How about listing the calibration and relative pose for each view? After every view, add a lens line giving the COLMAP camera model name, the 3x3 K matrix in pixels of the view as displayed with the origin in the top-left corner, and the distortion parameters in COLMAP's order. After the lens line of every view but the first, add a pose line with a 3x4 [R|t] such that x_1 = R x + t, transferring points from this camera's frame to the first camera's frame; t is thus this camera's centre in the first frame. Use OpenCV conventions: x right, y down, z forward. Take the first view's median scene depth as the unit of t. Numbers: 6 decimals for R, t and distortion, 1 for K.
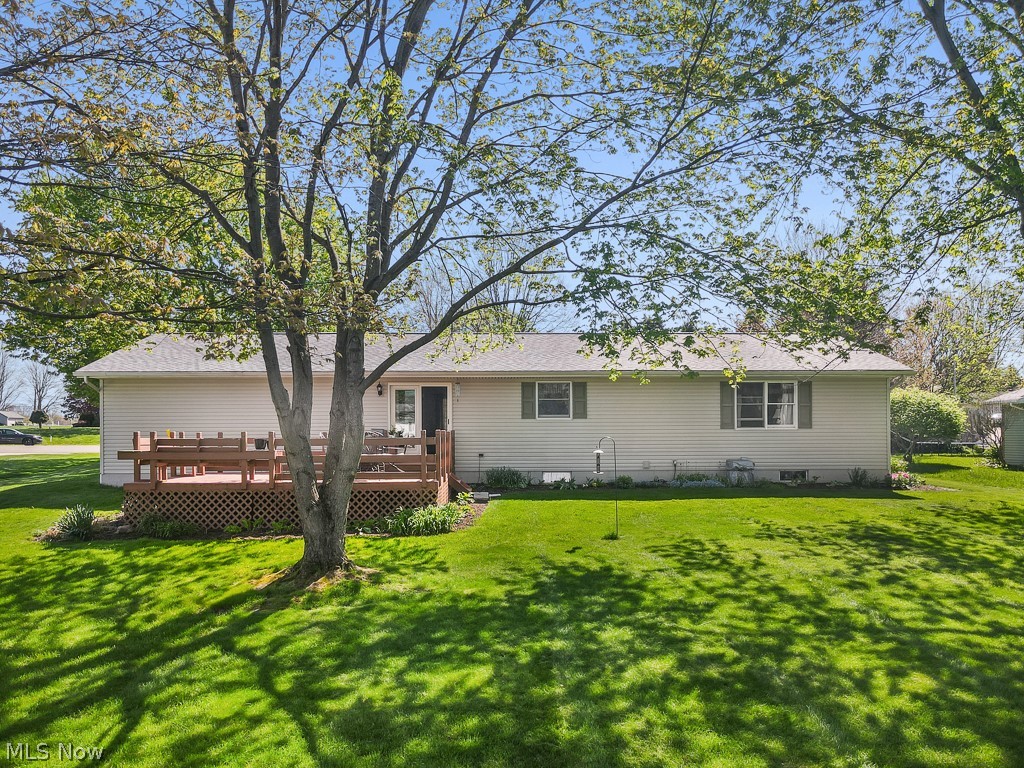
lens RADIAL K [[729.7, 0, 518.3], [0, 729.7, 368.2], [0, 0, 1]] dist [0.013088, 0.007462]
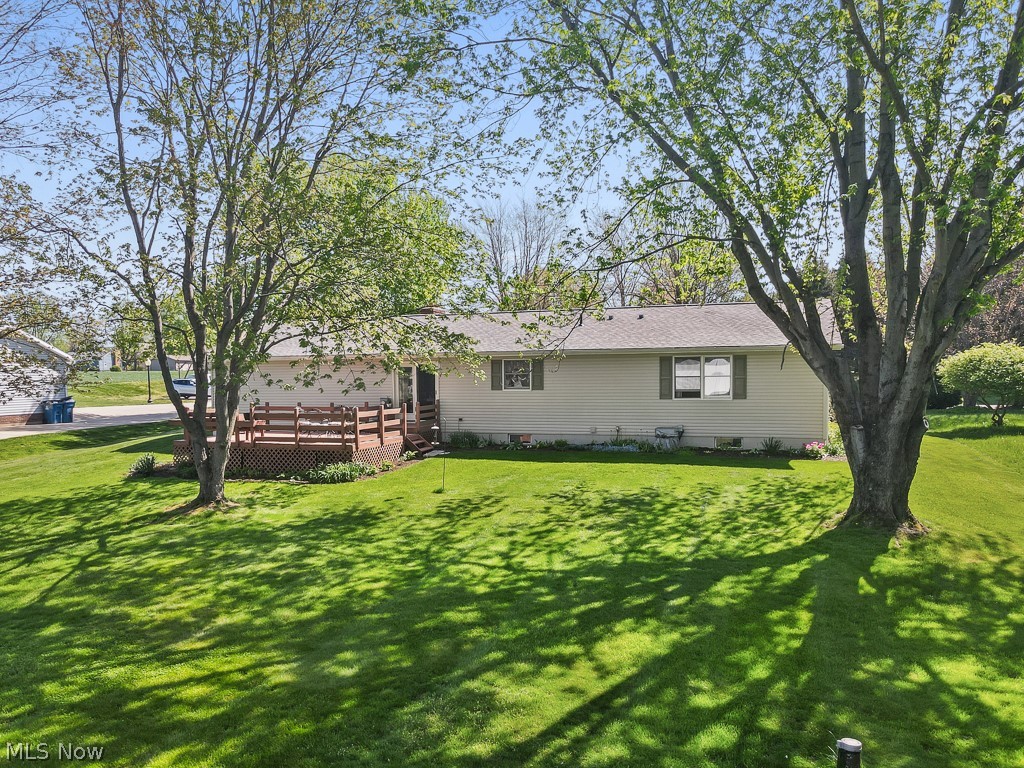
lens RADIAL K [[713.0, 0, 443.7], [0, 713.0, 384.1], [0, 0, 1]] dist [0.024901, 0.001780]
pose [[0.934492, -0.004087, -0.355960, 1.158265], [0.038266, 0.995294, 0.089030, -0.157315], [0.353921, -0.096819, 0.930251, -0.385525]]
